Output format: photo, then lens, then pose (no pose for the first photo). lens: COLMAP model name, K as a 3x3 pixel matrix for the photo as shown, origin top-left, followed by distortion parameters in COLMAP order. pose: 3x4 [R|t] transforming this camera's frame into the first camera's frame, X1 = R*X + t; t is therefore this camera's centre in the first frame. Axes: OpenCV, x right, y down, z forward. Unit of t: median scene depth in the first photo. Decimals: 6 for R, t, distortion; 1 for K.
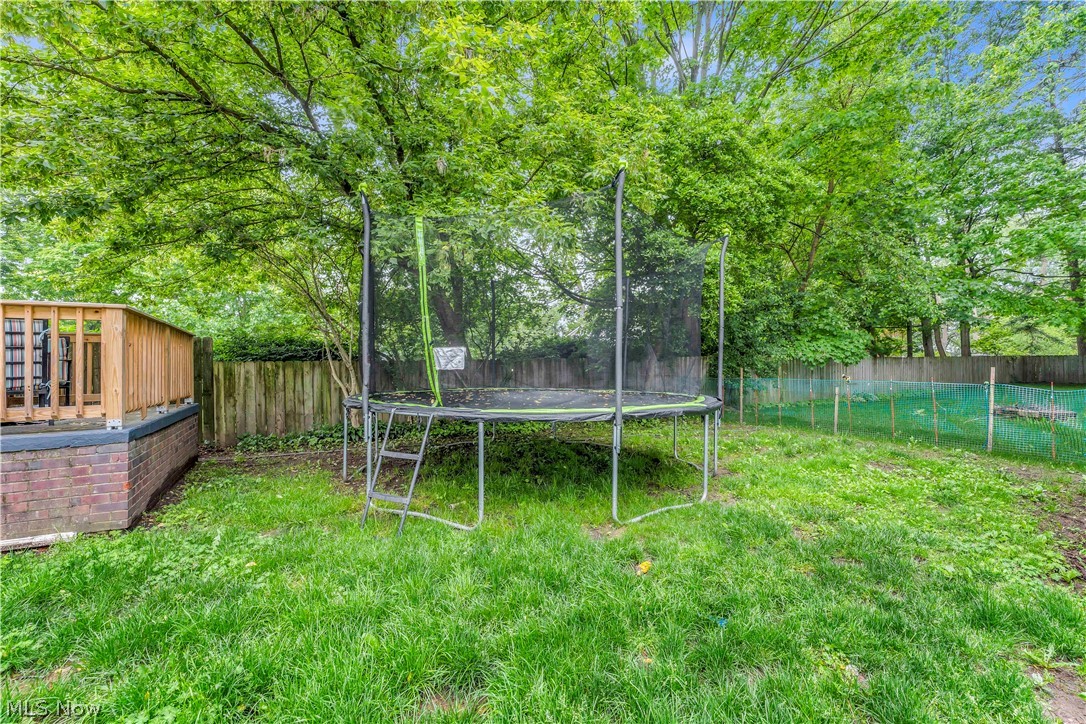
lens RADIAL K [[451.0, 0, 531.6], [0, 451.0, 367.3], [0, 0, 1]] dist [-0.001520, -0.000250]
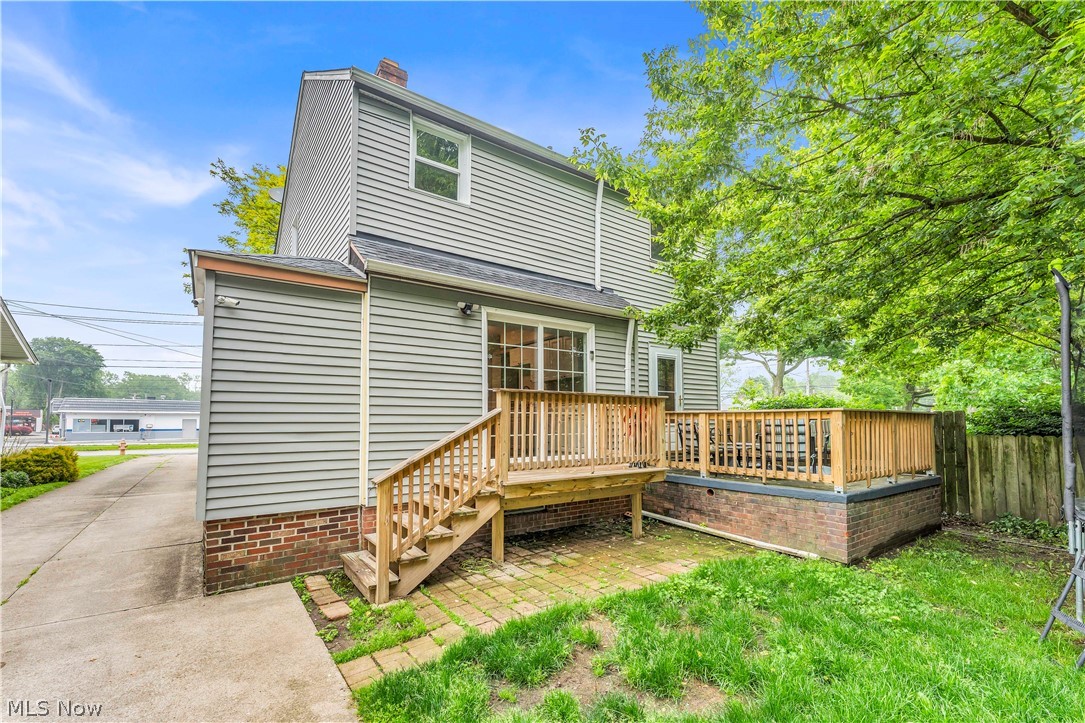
lens RADIAL K [[465.0, 0, 542.7], [0, 465.0, 391.3], [0, 0, 1]] dist [-0.000063, 0.000037]
pose [[0.108986, -0.049949, -0.992788, 0.387746], [-0.003128, 0.998715, -0.050590, -0.089695], [0.994038, 0.008619, 0.108689, -0.103446]]
